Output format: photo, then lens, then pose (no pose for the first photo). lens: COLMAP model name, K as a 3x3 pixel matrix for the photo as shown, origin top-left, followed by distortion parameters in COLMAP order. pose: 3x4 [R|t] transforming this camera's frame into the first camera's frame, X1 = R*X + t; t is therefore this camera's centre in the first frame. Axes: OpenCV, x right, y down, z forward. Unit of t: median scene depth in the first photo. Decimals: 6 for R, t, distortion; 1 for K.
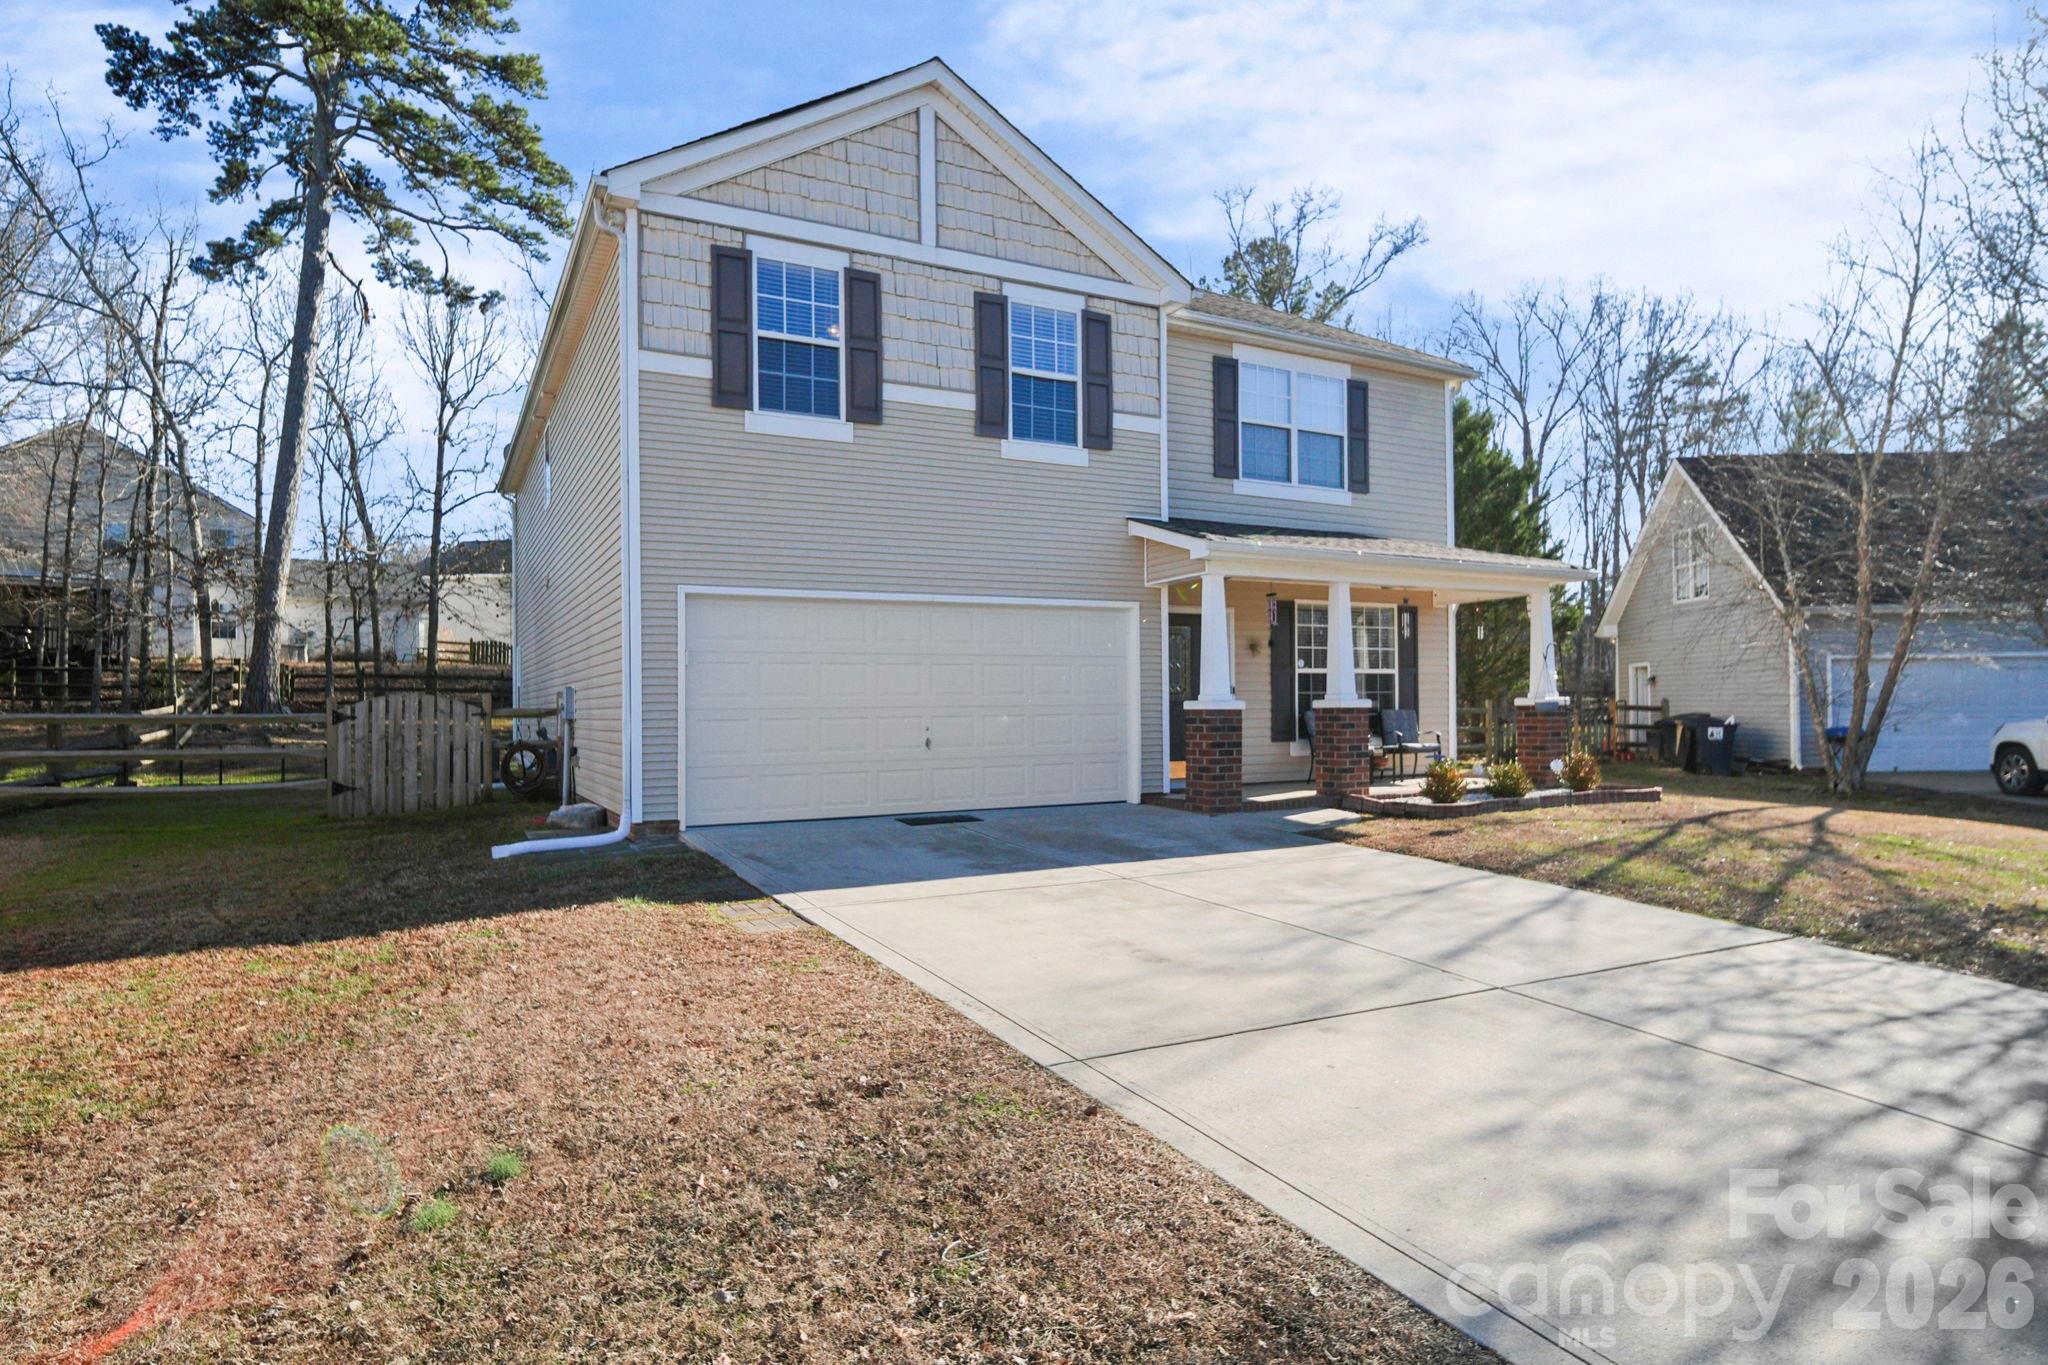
lens RADIAL K [[1062.8, 0, 1024.5], [0, 1062.8, 691.0], [0, 0, 1]] dist [0.002651, 0.000519]
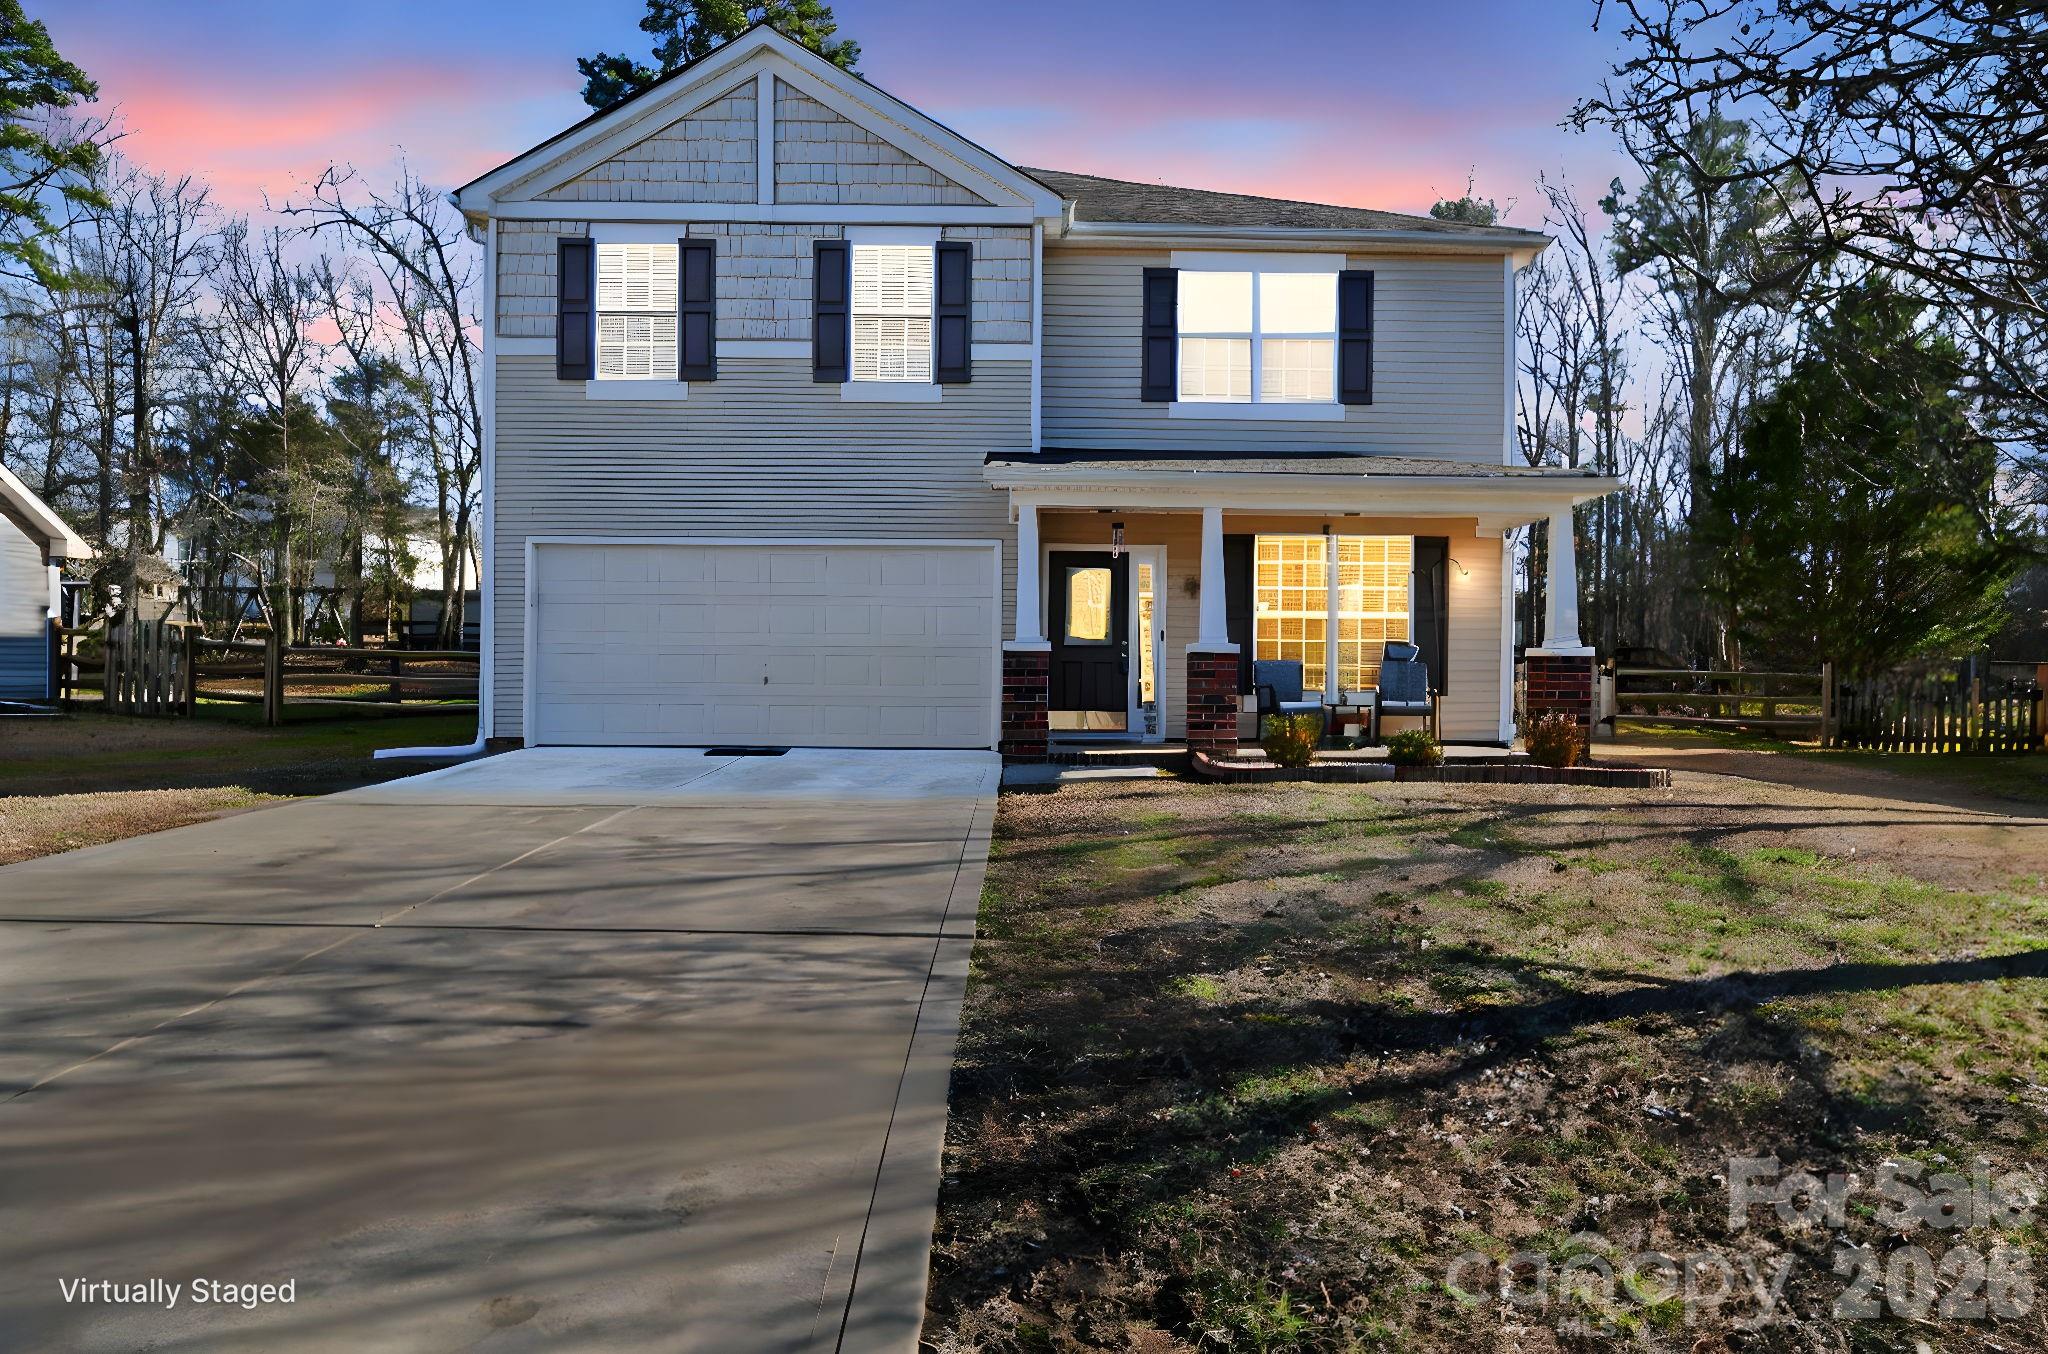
lens RADIAL K [[1017.2, 0, 1024.4], [0, 1017.2, 664.4], [0, 0, 1]] dist [0.002189, 0.000293]
pose [[0.897798, 0.016475, -0.440099, 0.573563], [-0.013127, 0.999857, 0.010650, 0.019211], [0.440212, -0.003785, 0.897886, 0.207346]]
